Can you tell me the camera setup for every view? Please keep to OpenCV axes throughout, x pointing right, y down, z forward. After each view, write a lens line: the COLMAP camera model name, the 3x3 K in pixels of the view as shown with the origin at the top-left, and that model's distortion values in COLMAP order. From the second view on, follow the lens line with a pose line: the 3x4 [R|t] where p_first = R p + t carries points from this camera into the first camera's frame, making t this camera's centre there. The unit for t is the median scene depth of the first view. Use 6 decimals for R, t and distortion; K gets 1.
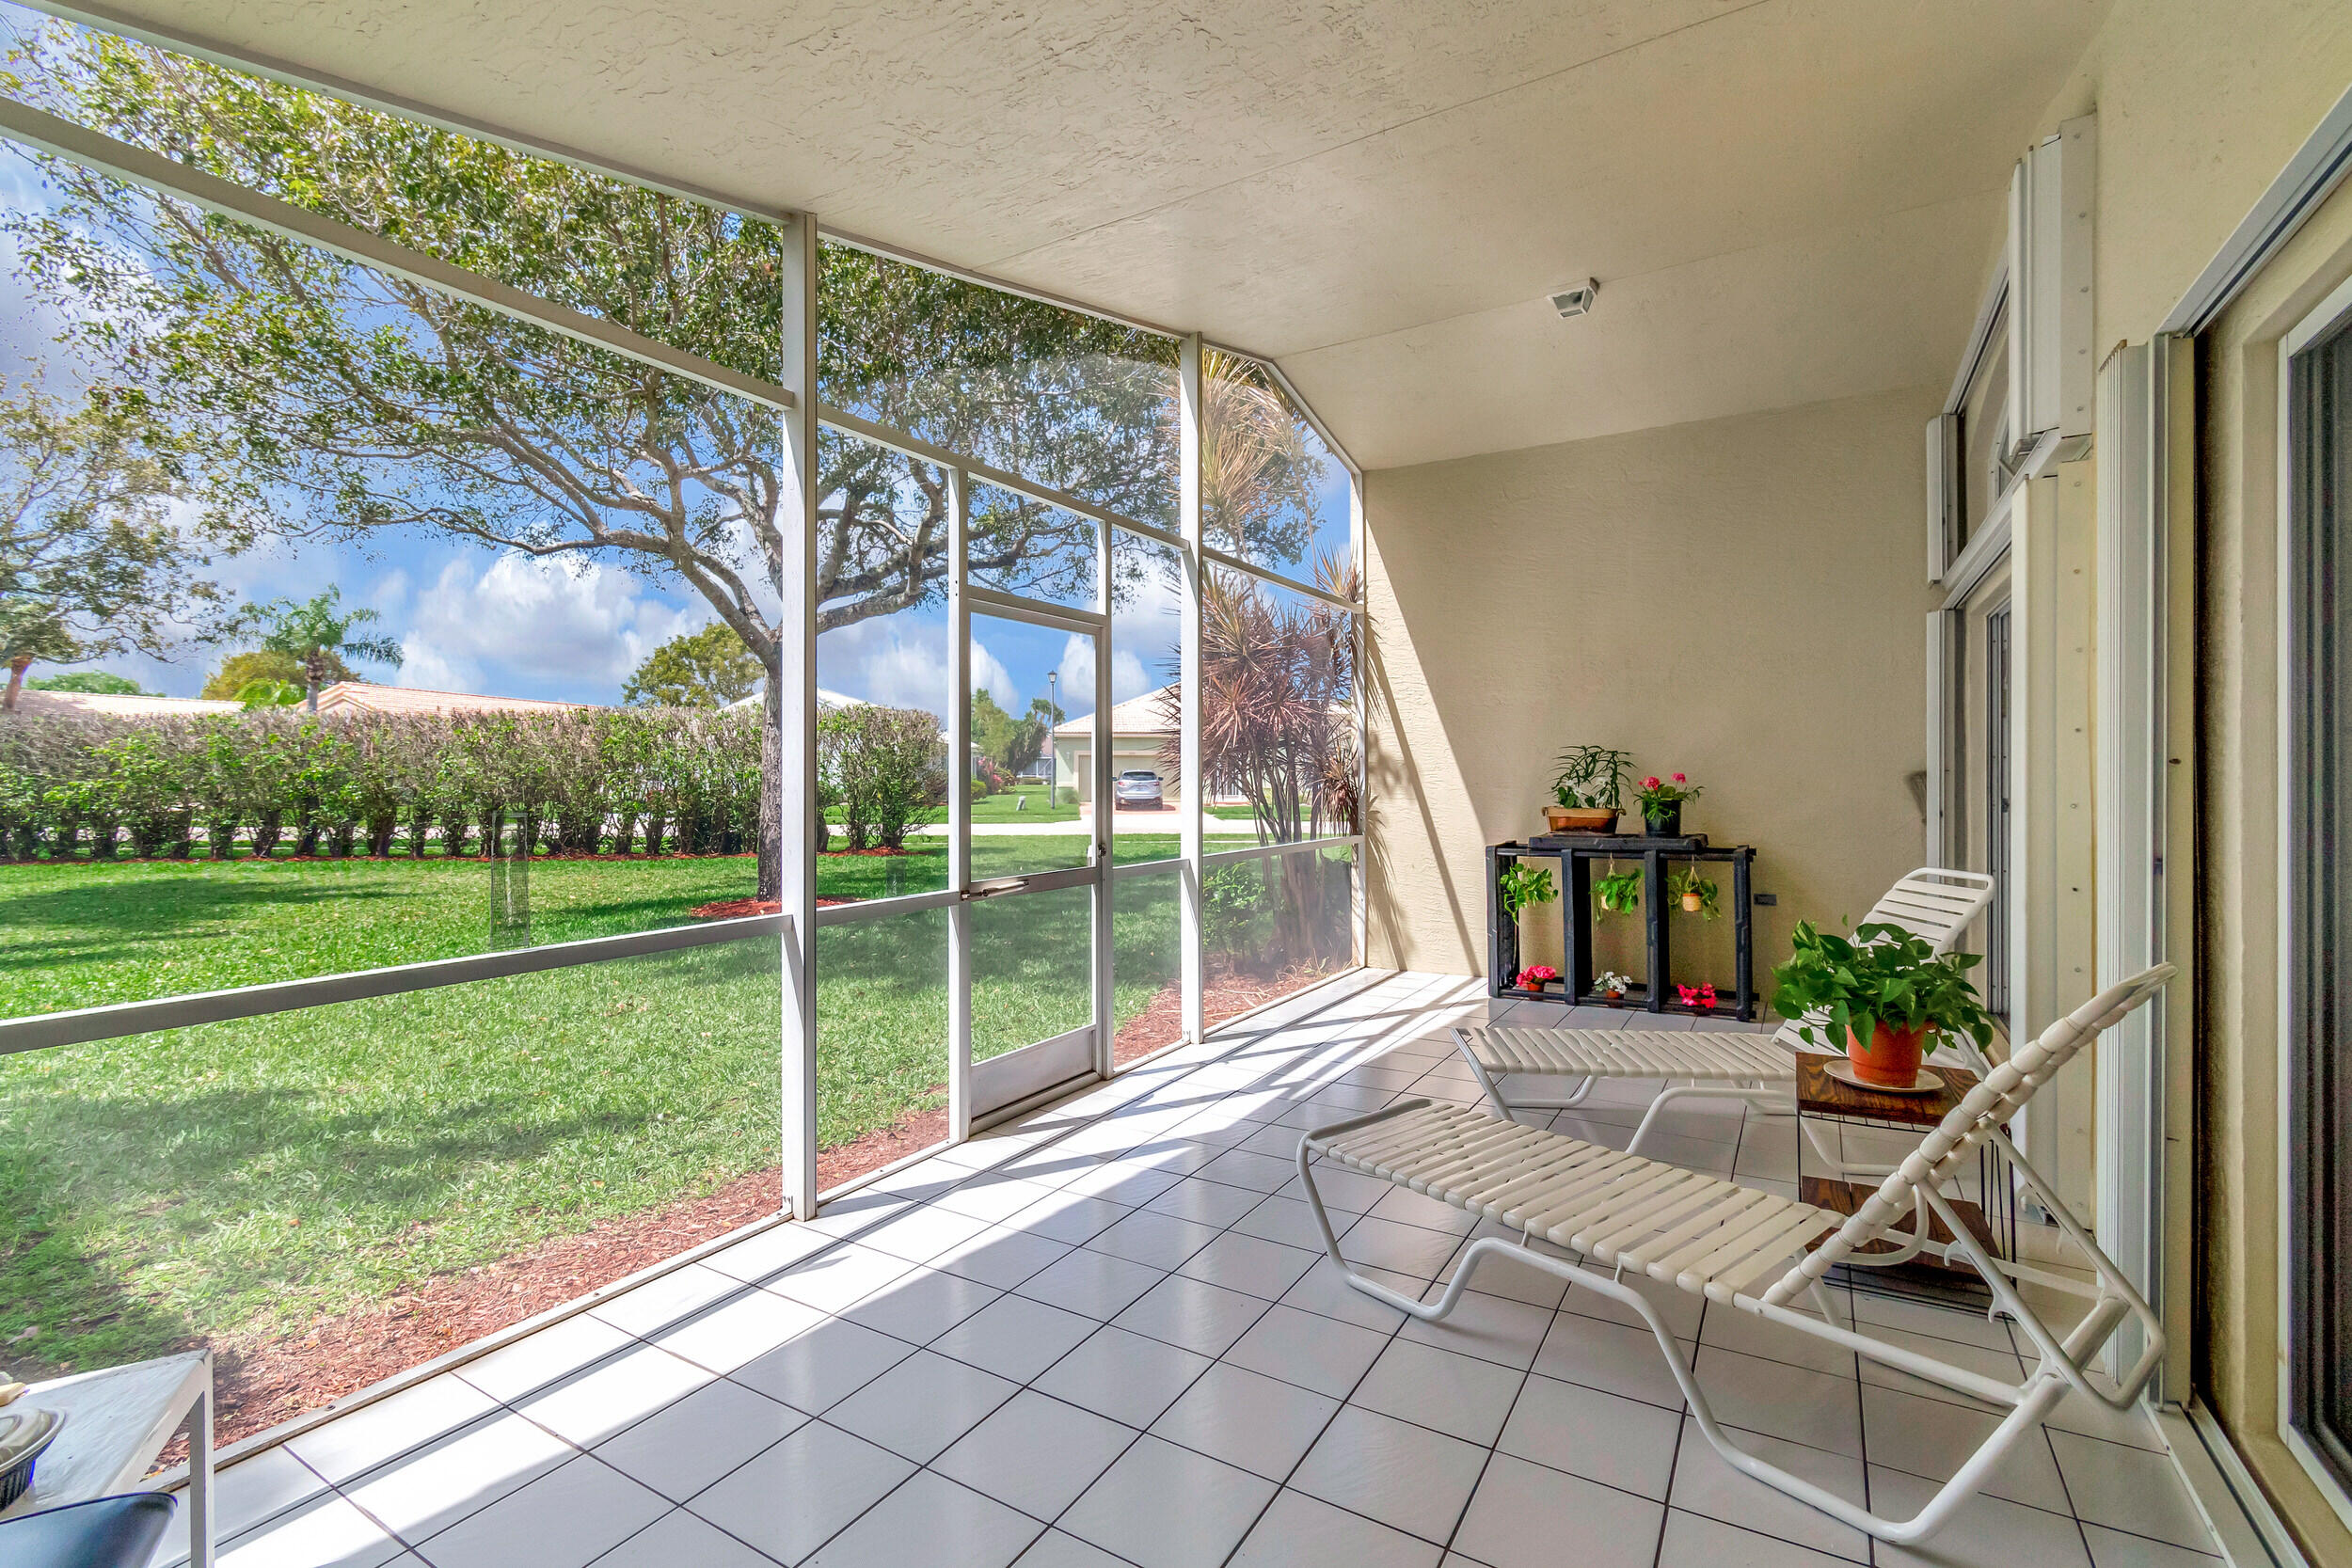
lens RADIAL K [[1032.9, 0, 1162.3], [0, 1032.9, 777.7], [0, 0, 1]] dist [0.000743, -0.000234]
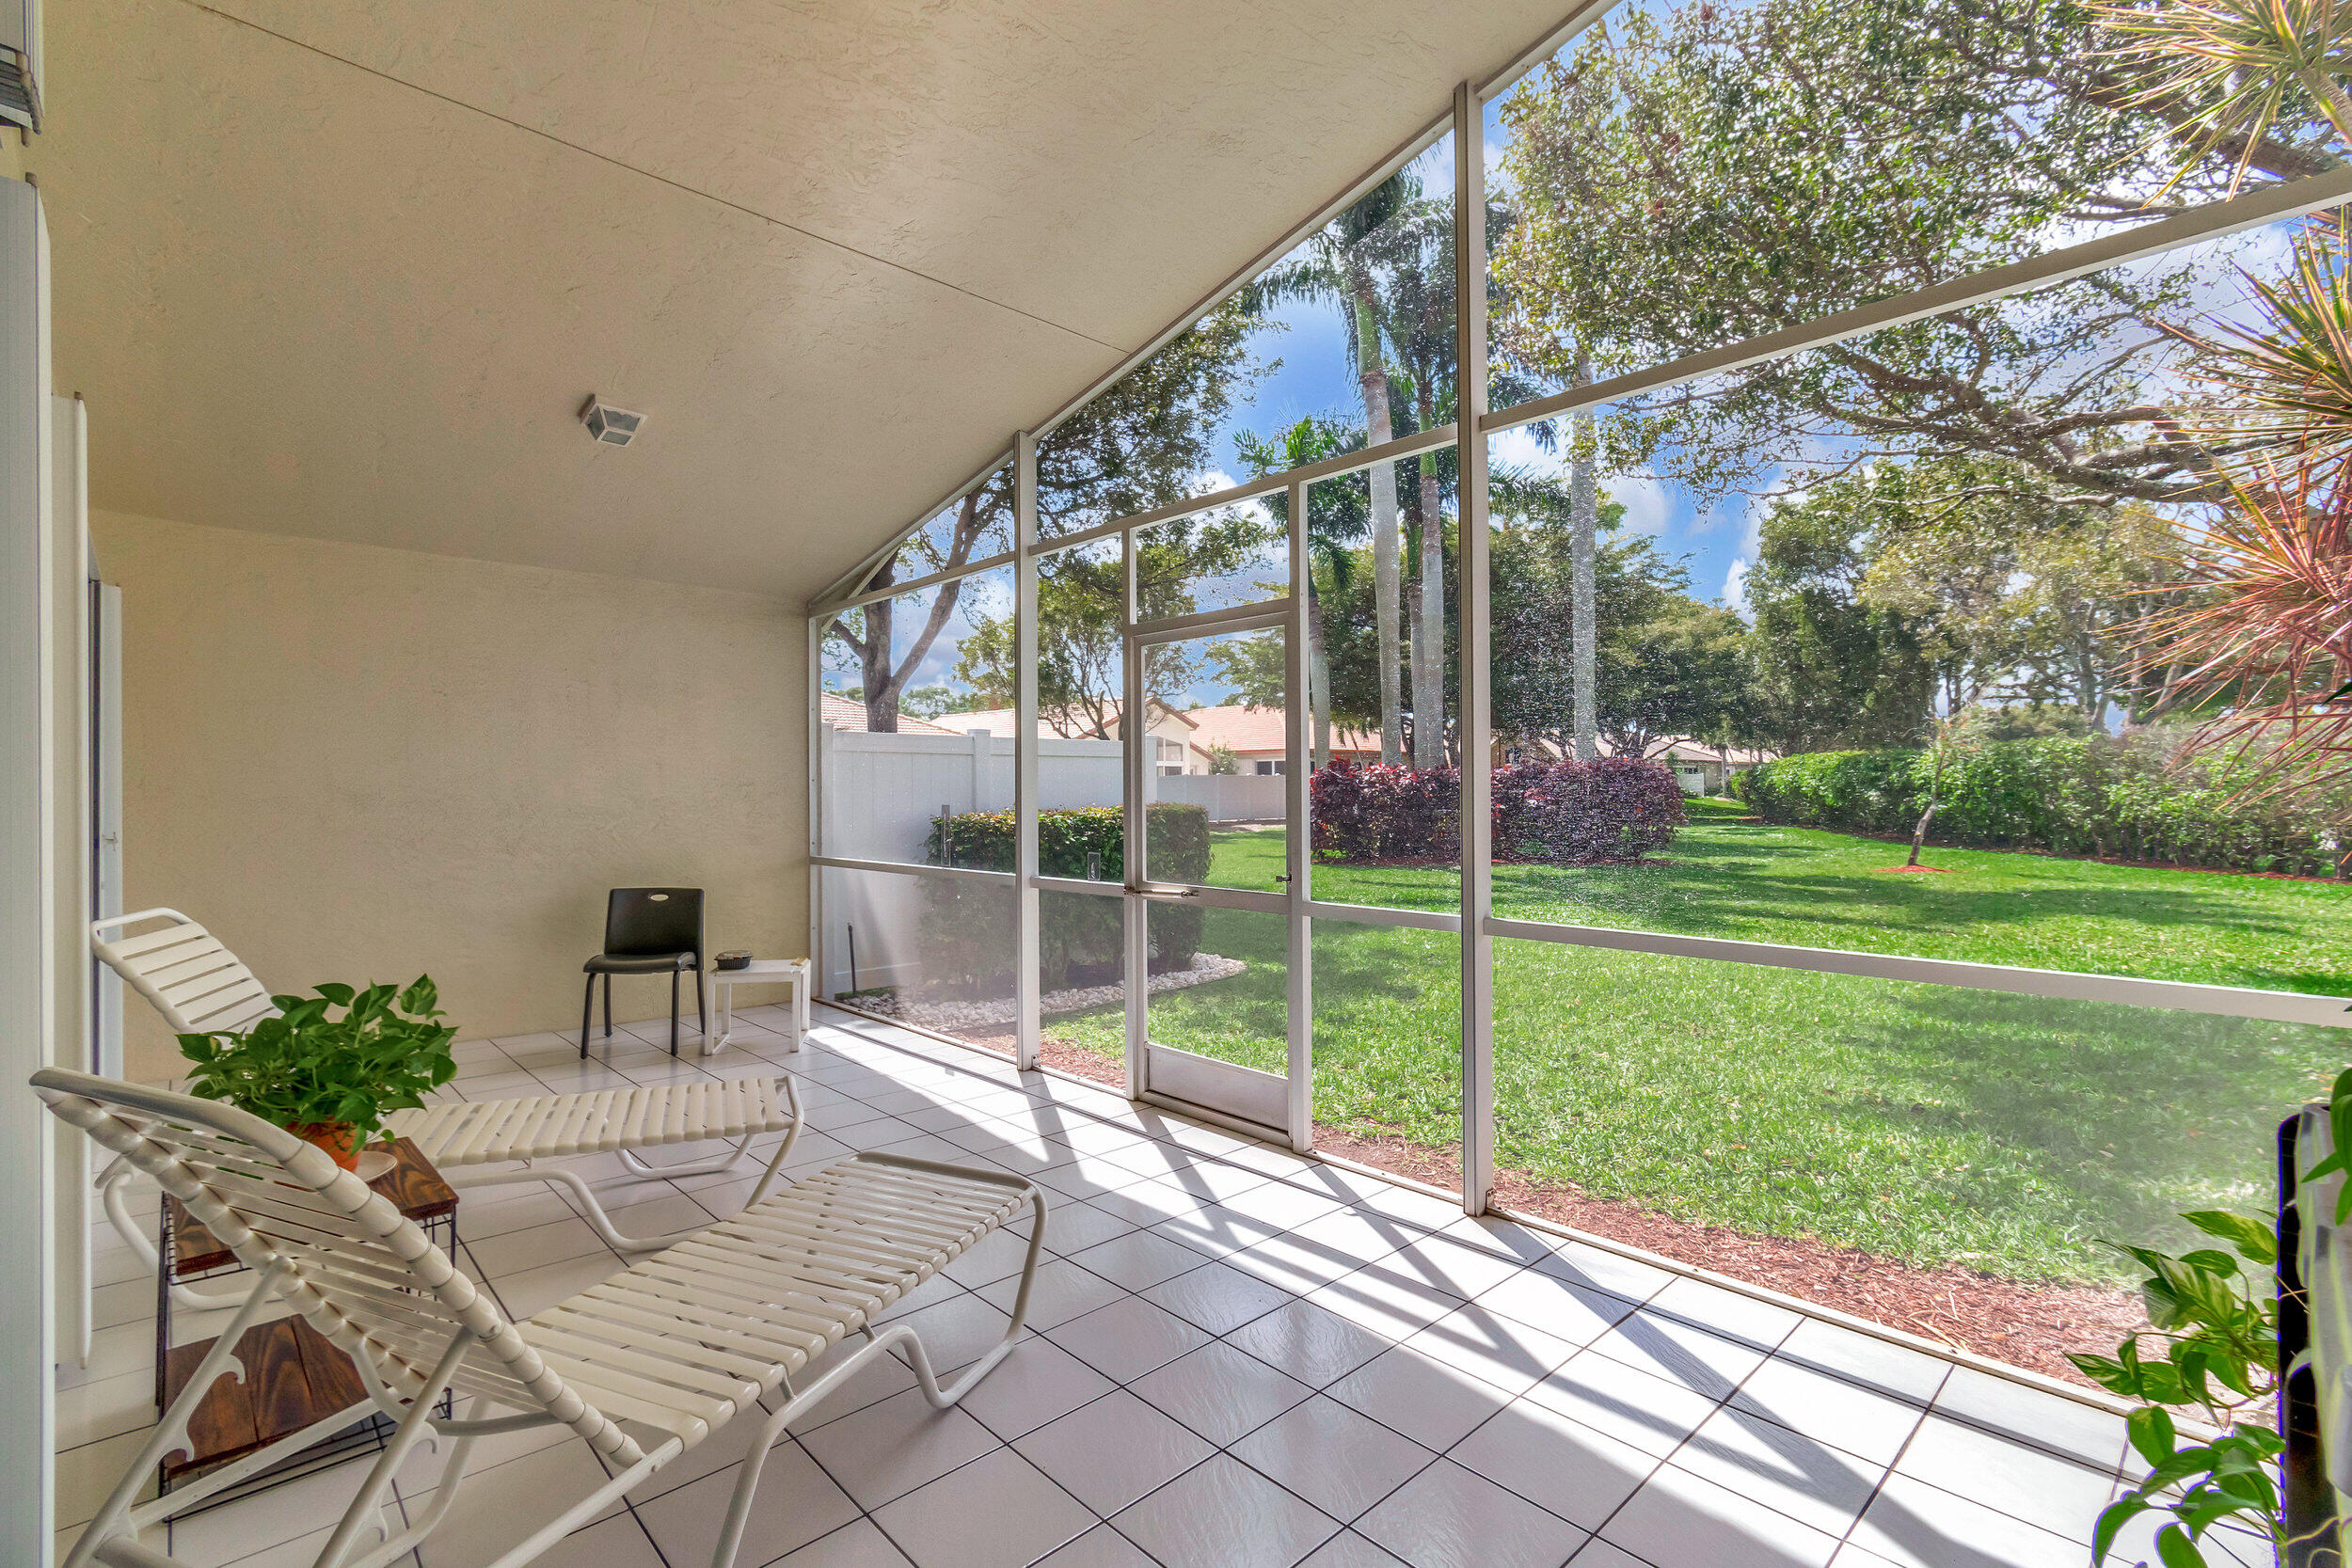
lens RADIAL K [[1049.1, 0, 1167.2], [0, 1049.1, 788.1], [0, 0, 1]] dist [0.021126, -0.000180]
pose [[-0.259863, -0.003643, -0.965639, 0.825145], [0.006371, 0.999965, -0.005487, -0.006973], [0.965625, -0.007578, -0.259830, 1.133637]]
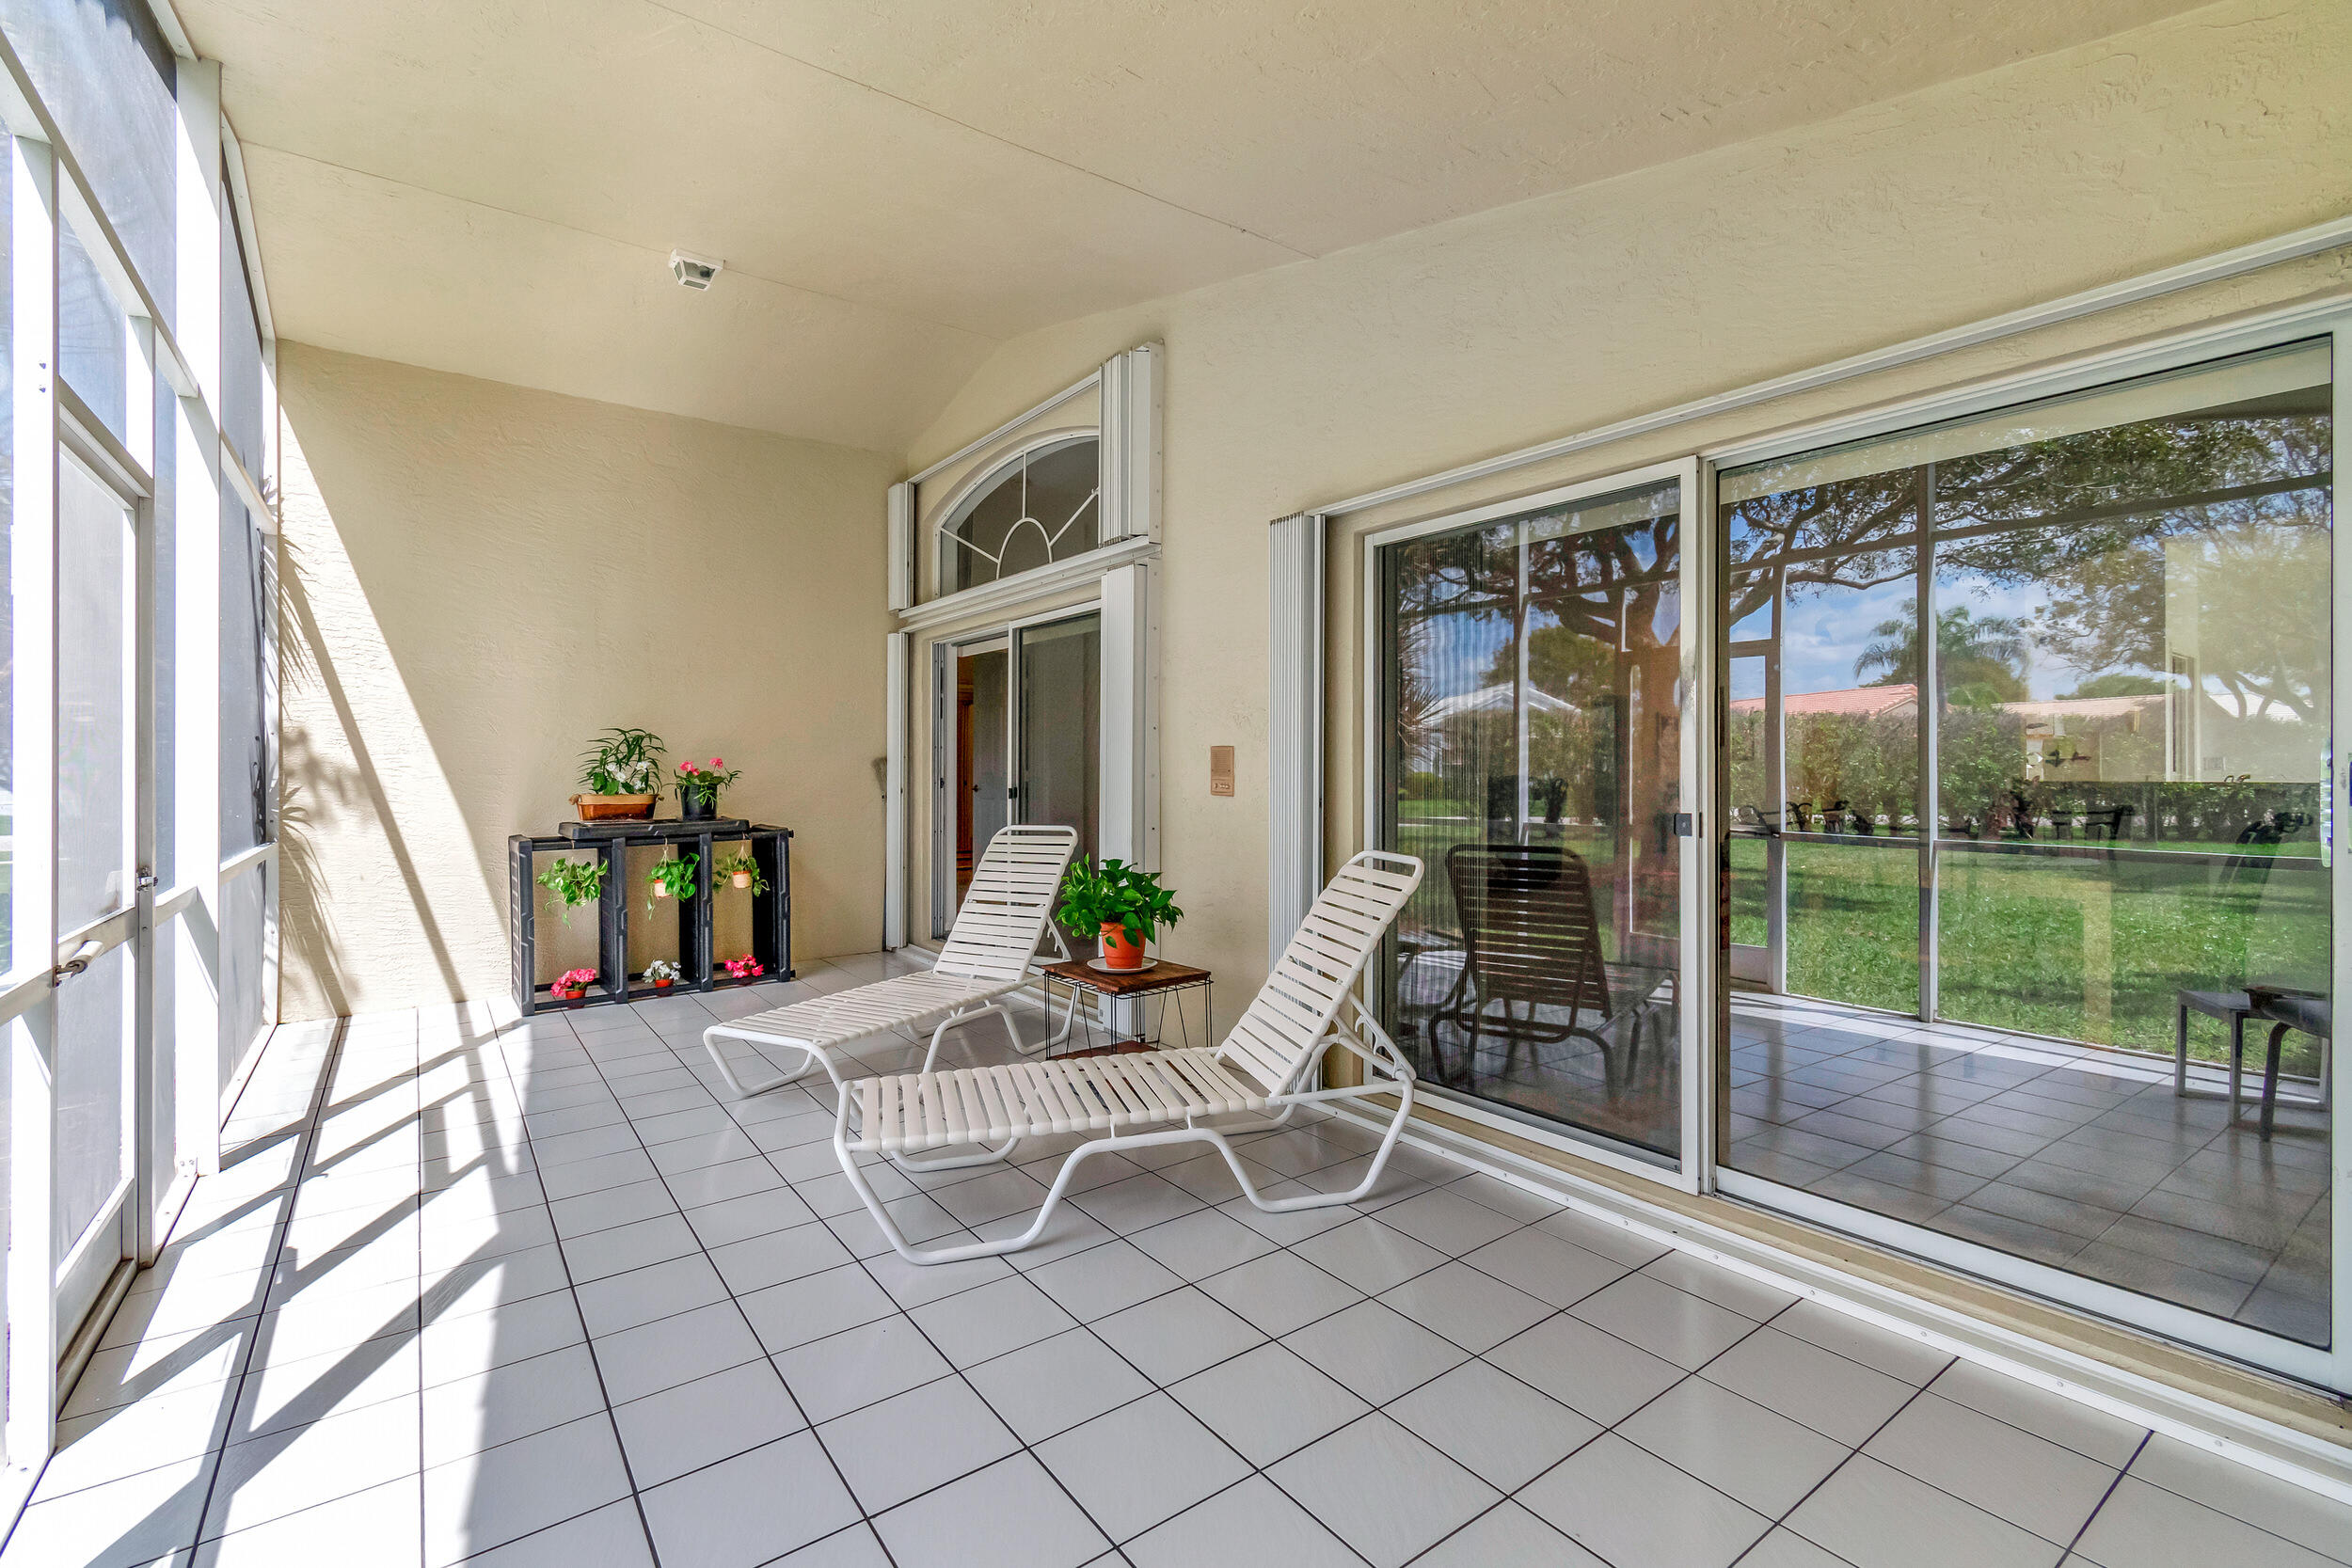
lens RADIAL K [[1032.9, 0, 1162.3], [0, 1032.9, 777.7], [0, 0, 1]] dist [0.000743, -0.000234]
pose [[0.388301, -0.009139, 0.921487, -0.372336], [0.002370, 0.999957, 0.008918, 0.009306], [-0.921530, -0.001279, 0.388306, 0.238474]]
